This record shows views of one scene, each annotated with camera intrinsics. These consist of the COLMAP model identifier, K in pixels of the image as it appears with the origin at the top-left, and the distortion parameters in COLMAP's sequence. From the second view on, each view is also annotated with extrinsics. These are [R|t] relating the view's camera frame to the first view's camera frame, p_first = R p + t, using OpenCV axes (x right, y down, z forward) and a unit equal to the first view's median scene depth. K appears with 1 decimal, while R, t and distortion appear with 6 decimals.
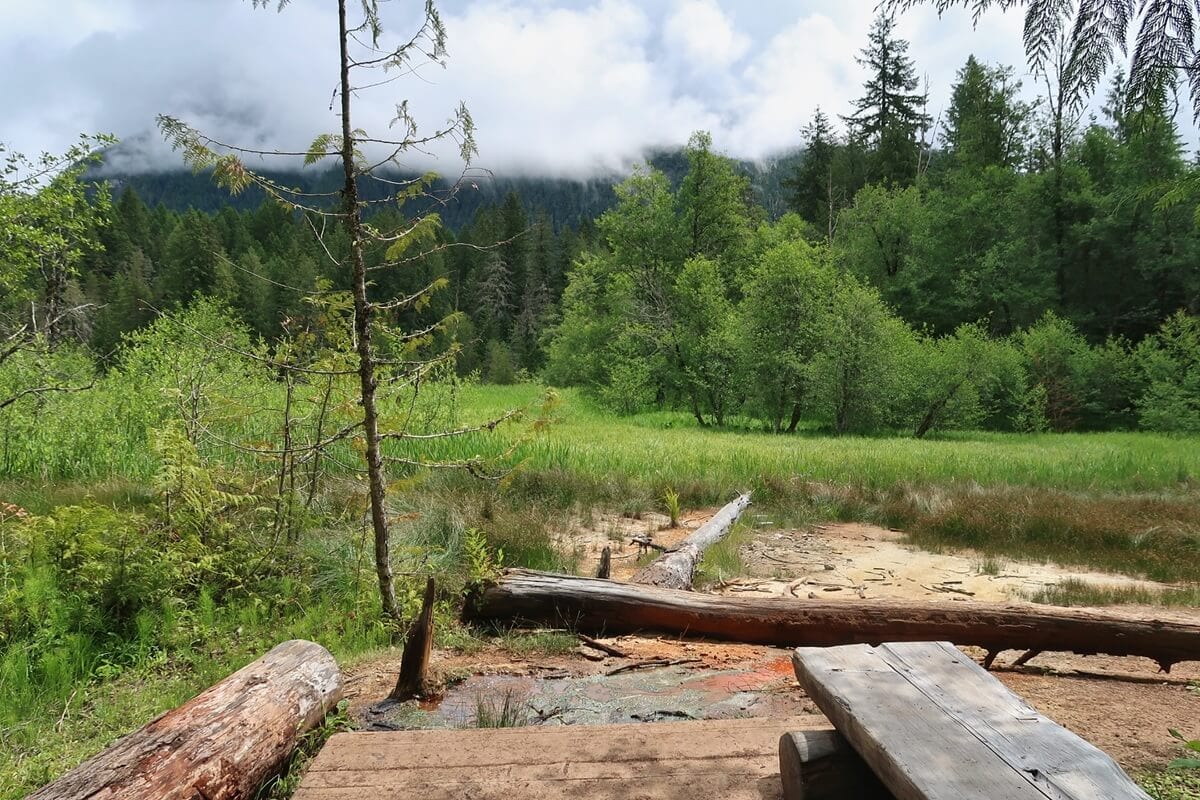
lens RADIAL K [[836.5, 0, 600.0], [0, 836.5, 400.0], [0, 0, 1]] dist [-0.022233, 0.005405]
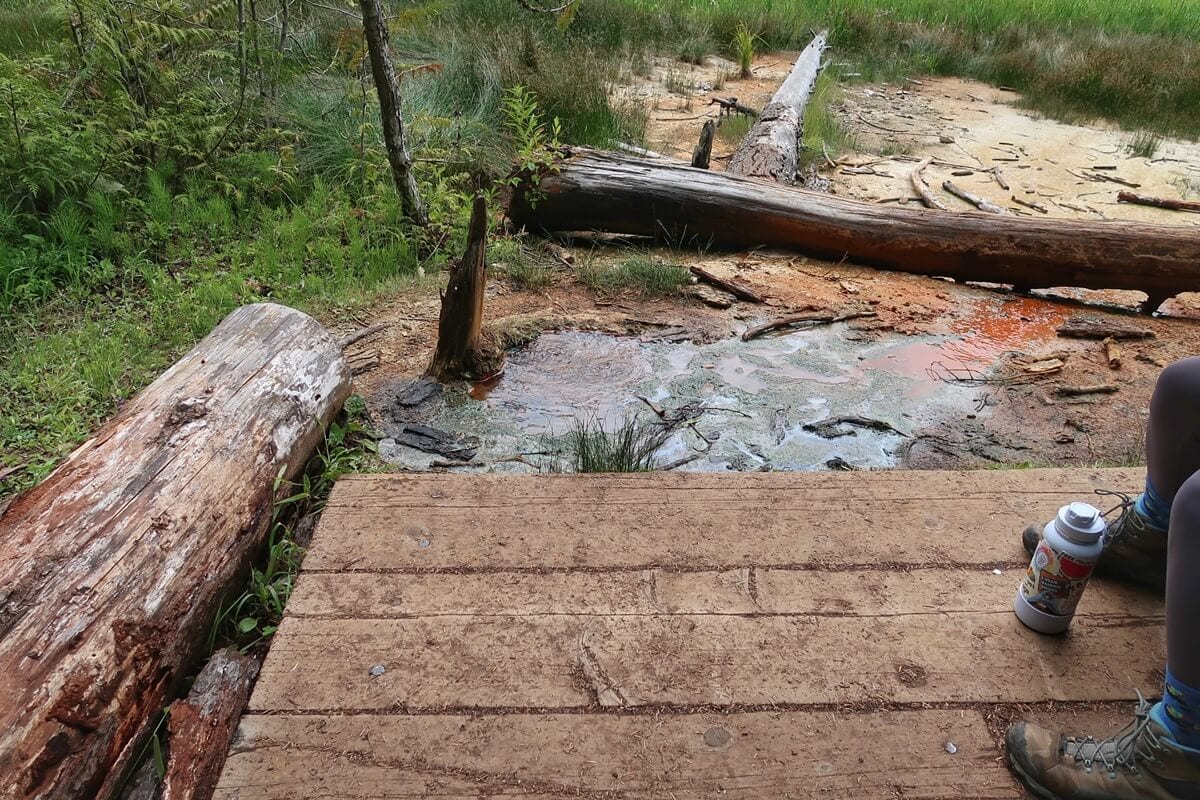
lens RADIAL K [[836.5, 0, 600.0], [0, 836.5, 400.0], [0, 0, 1]] dist [-0.022233, 0.005405]
pose [[0.999361, 0.033213, -0.013235, -0.079618], [-0.021832, 0.860036, 0.509766, 0.026100], [0.028313, -0.509151, 0.860211, 0.322533]]
